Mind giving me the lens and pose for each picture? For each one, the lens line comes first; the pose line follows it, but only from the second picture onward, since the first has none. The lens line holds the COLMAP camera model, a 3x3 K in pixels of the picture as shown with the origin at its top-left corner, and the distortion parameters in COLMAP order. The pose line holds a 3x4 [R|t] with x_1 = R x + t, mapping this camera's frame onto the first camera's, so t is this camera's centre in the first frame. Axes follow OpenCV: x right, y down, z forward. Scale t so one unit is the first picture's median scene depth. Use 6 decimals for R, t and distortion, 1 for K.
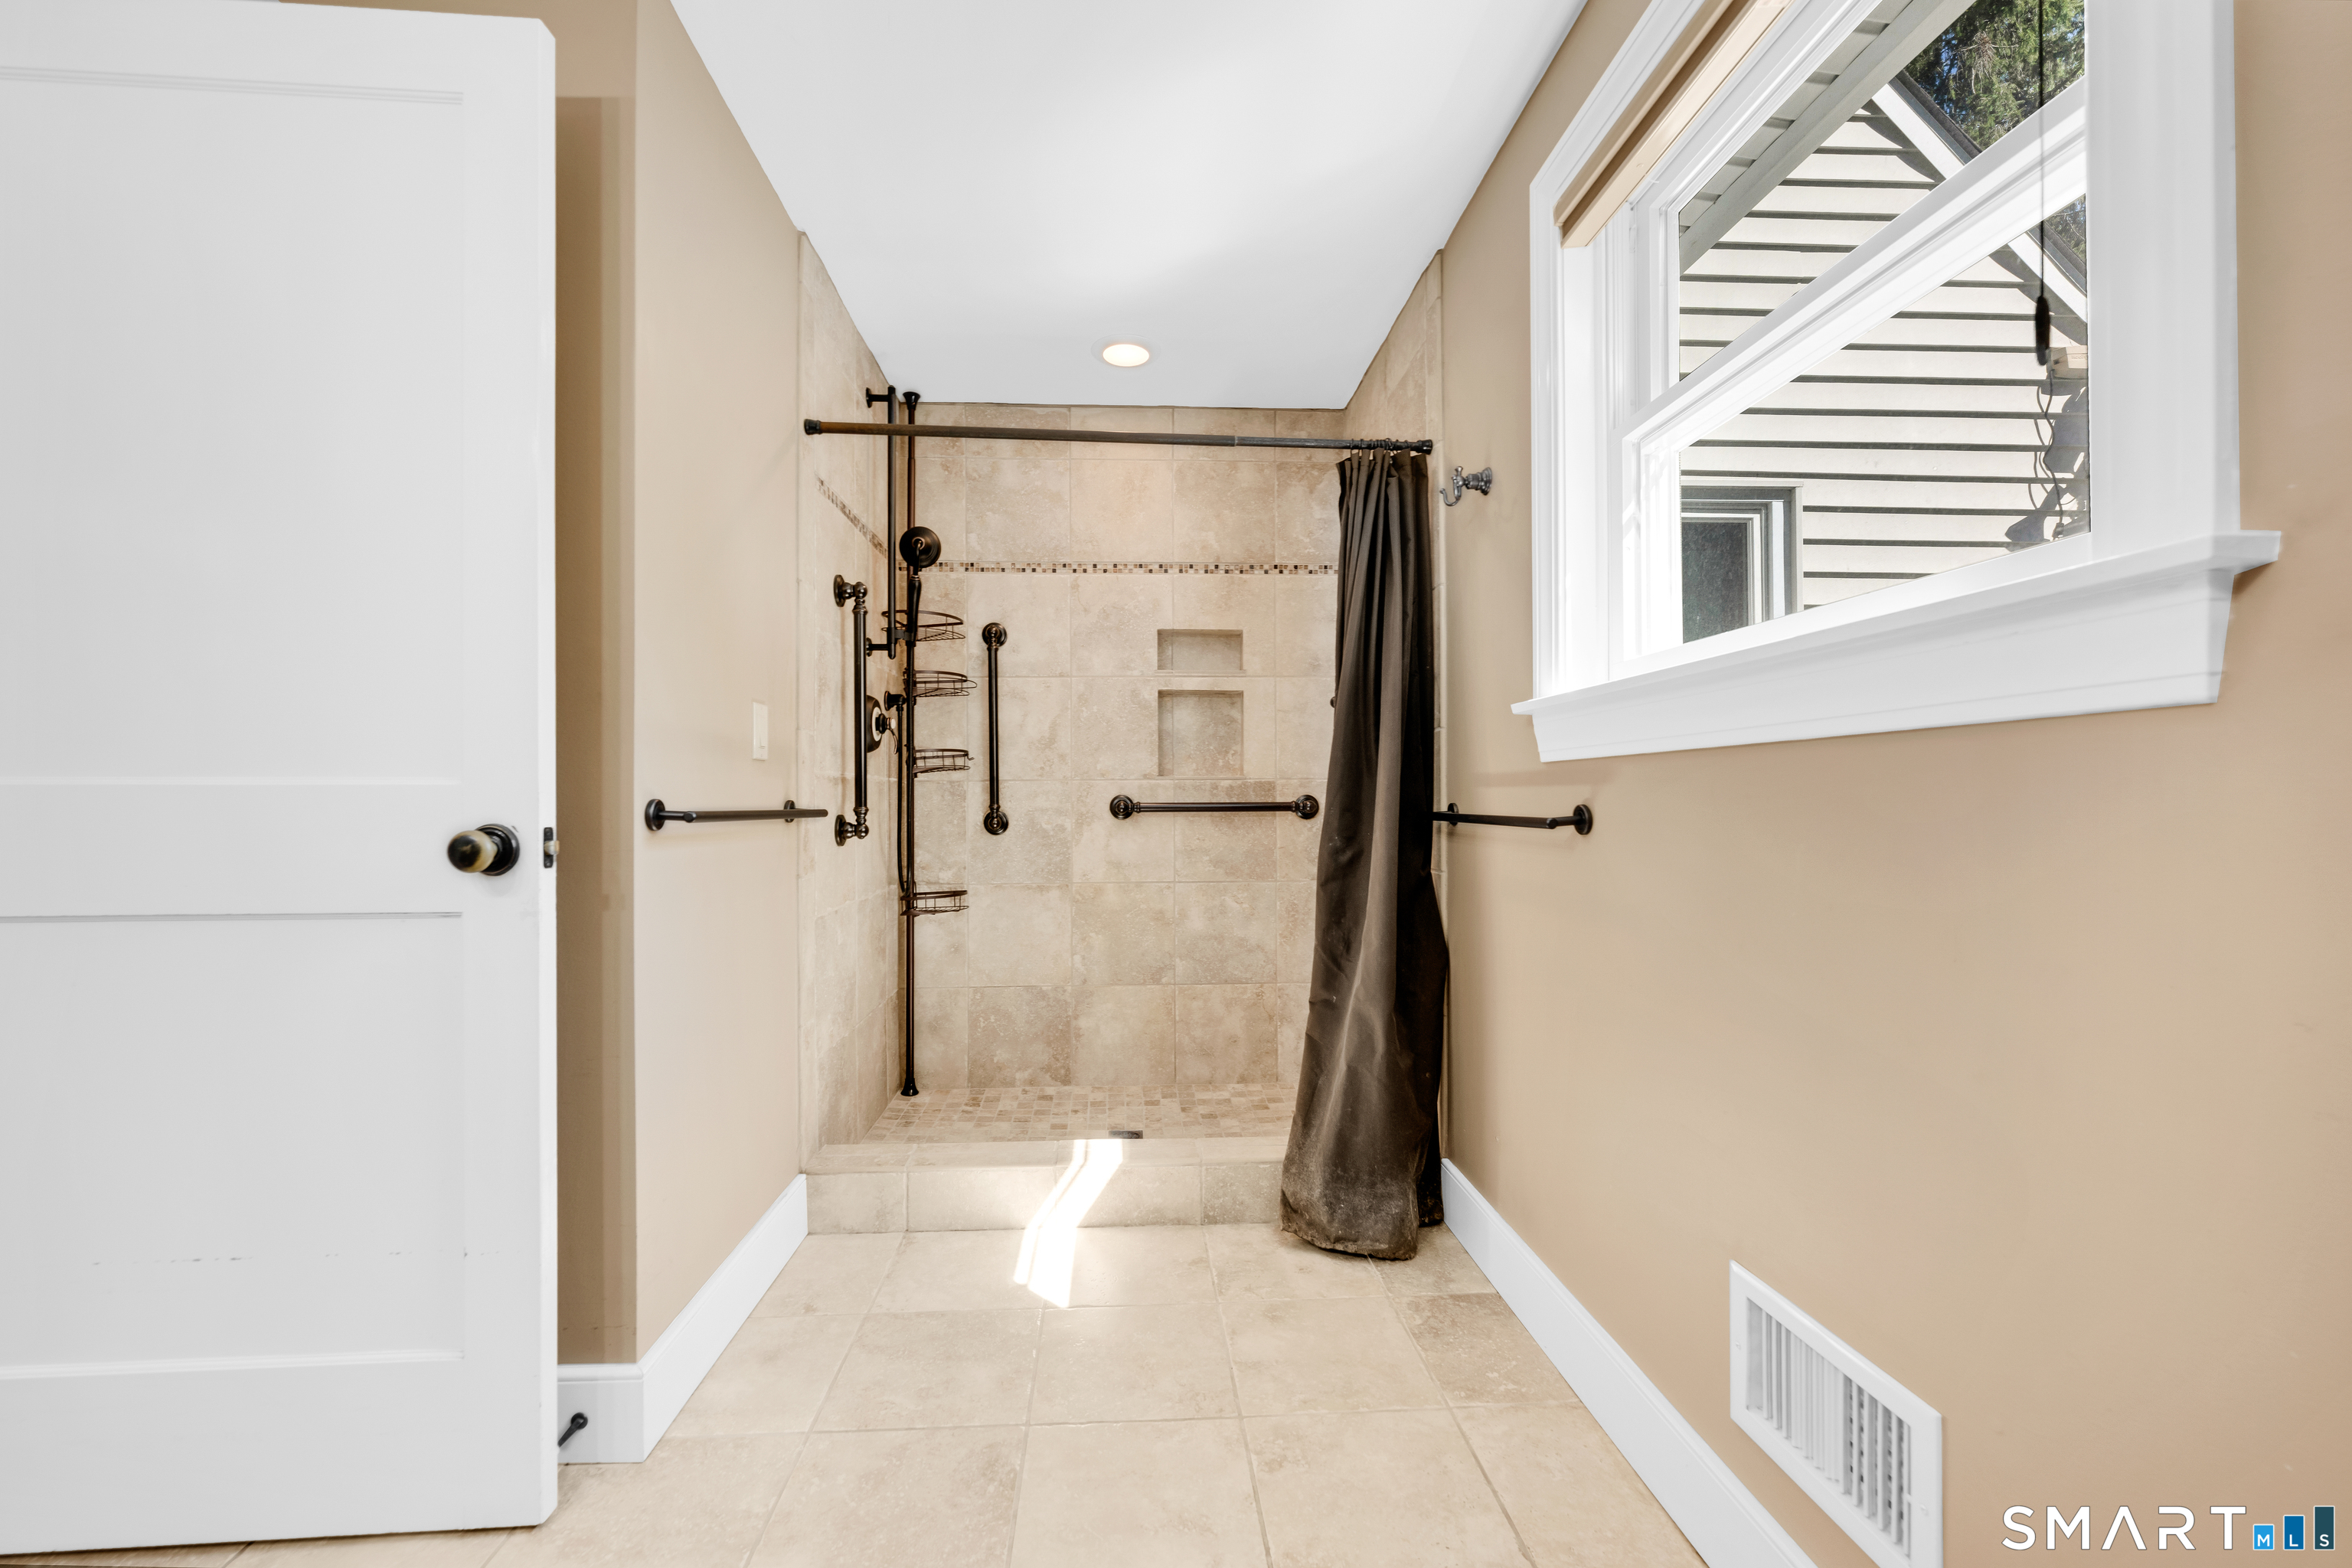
lens RADIAL K [[943.5, 0, 1173.2], [0, 943.5, 792.6], [0, 0, 1]] dist [-0.002235, -0.000184]
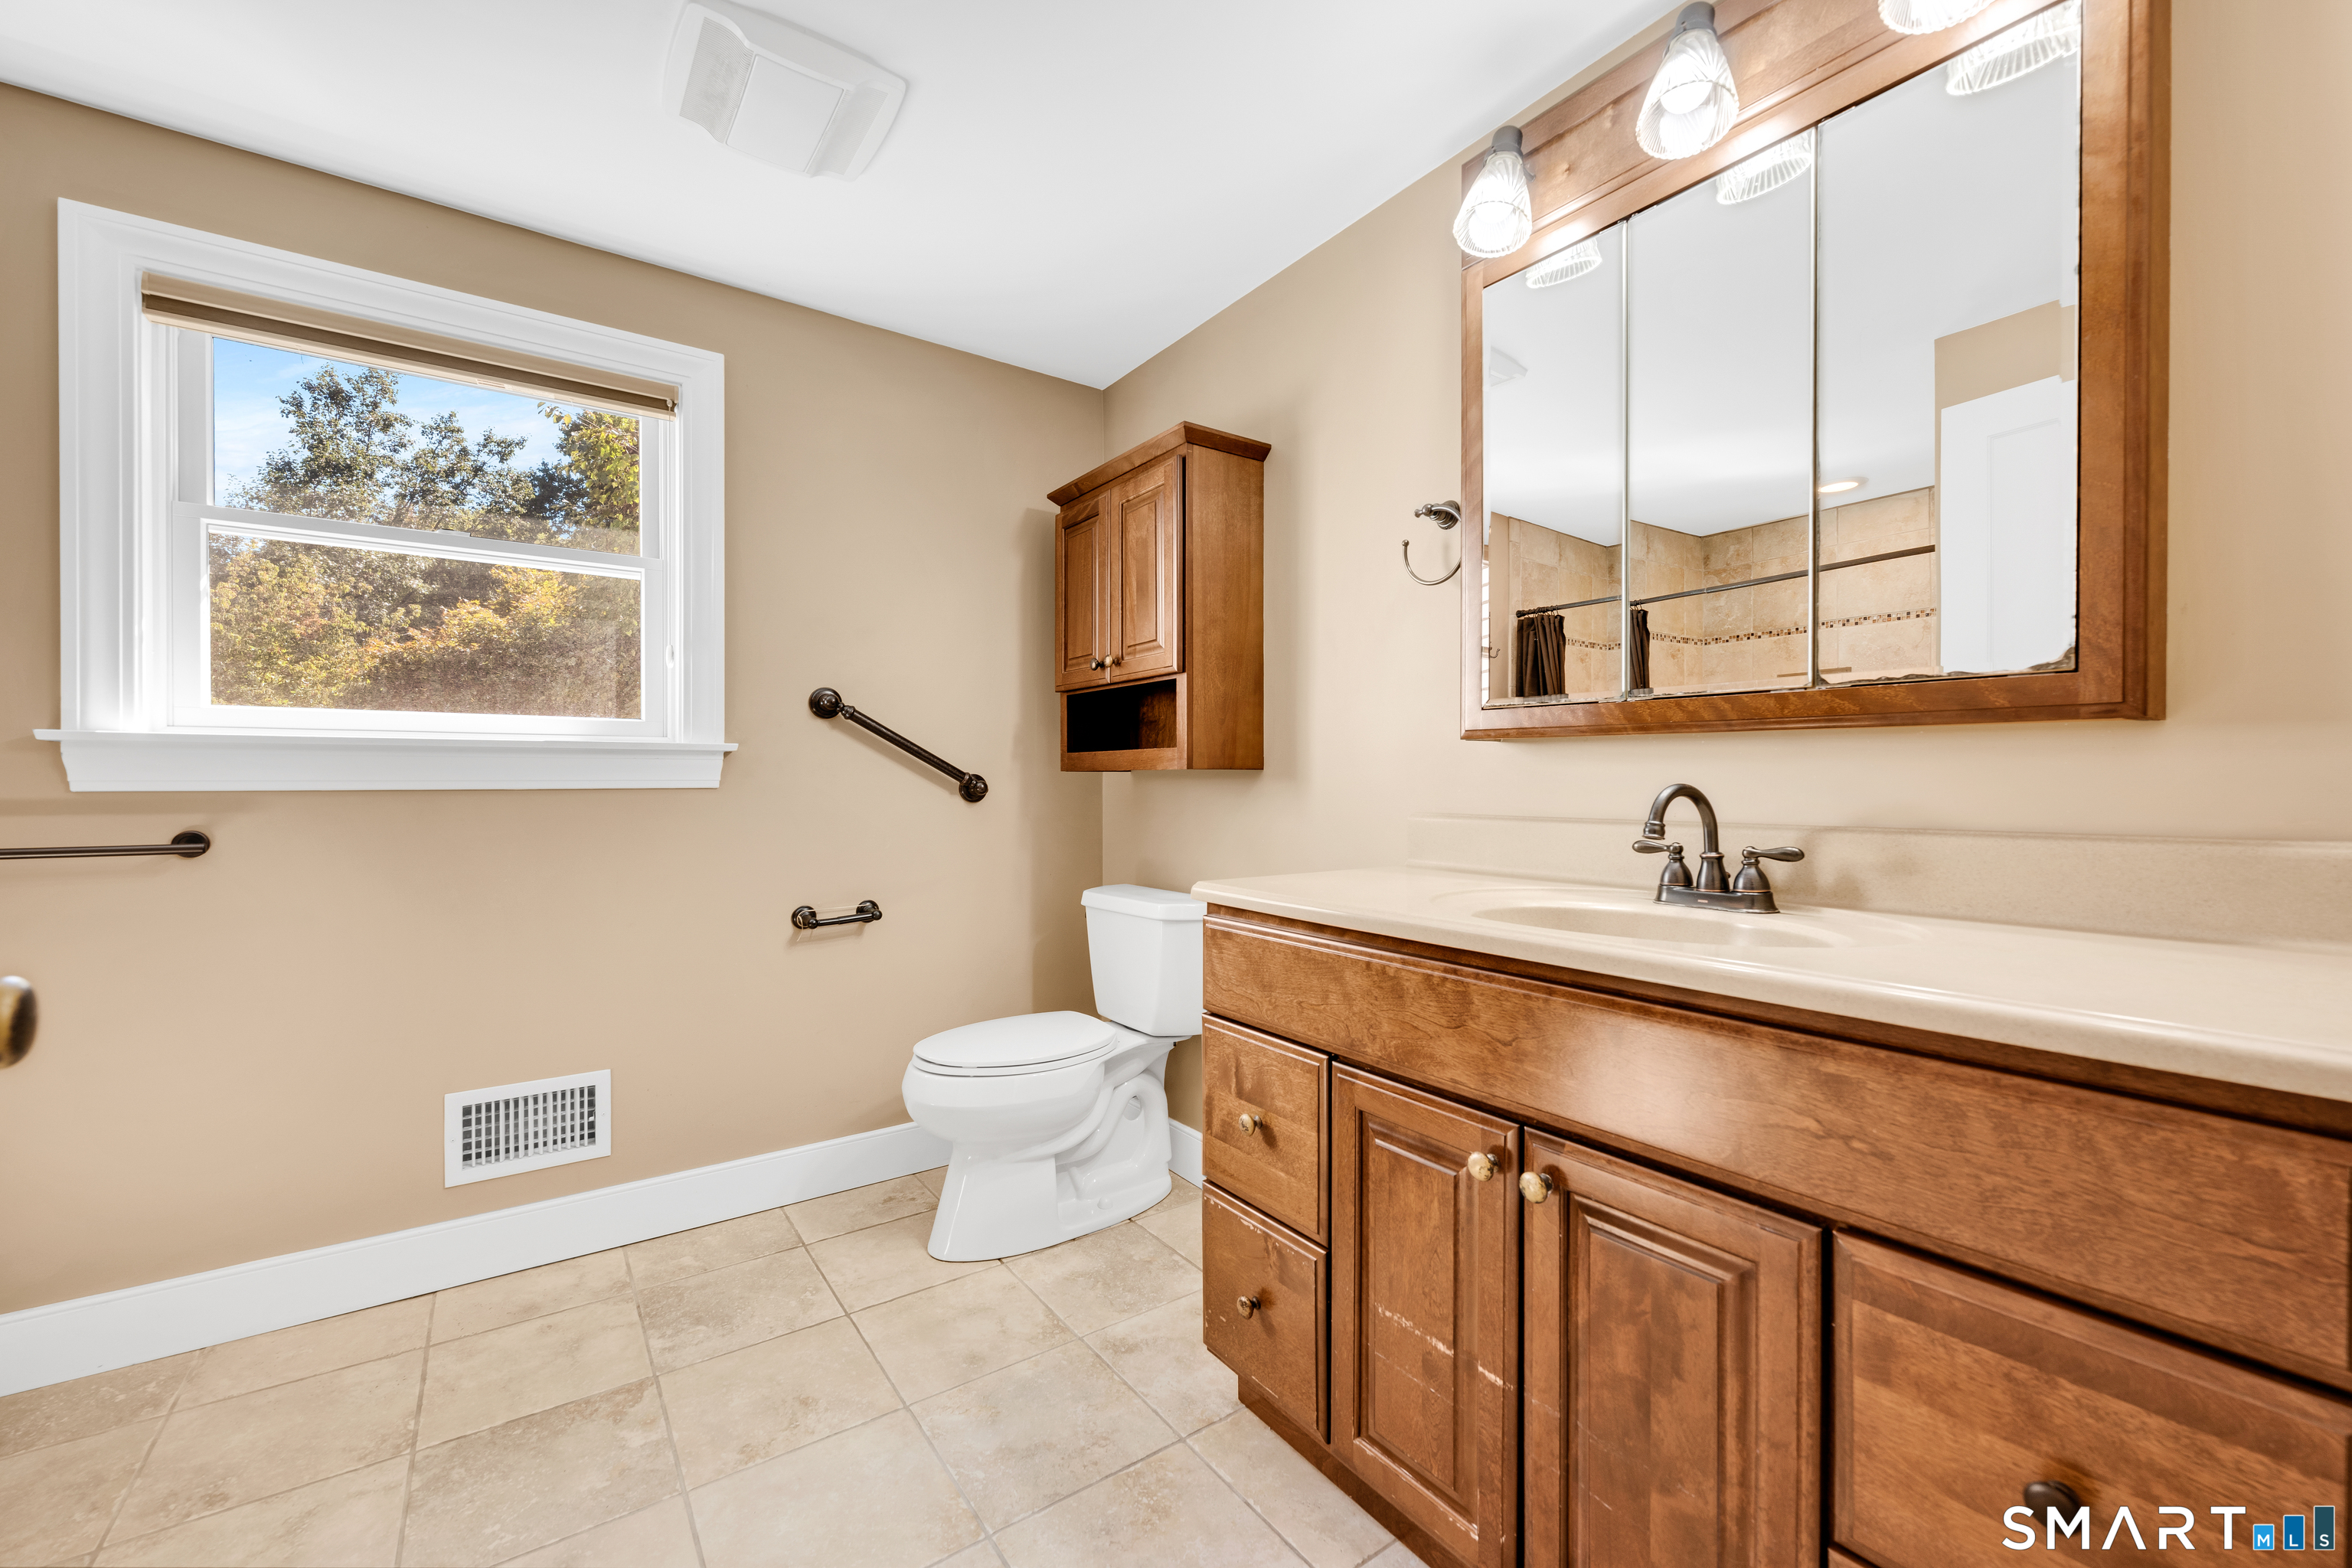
lens RADIAL K [[943.5, 0, 1173.2], [0, 943.5, 792.6], [0, 0, 1]] dist [-0.002235, -0.000184]
pose [[-0.535994, -0.010063, 0.844162, -1.225928], [-0.007777, 0.999945, 0.006982, -0.053946], [-0.844186, -0.002822, -0.536043, 0.648863]]
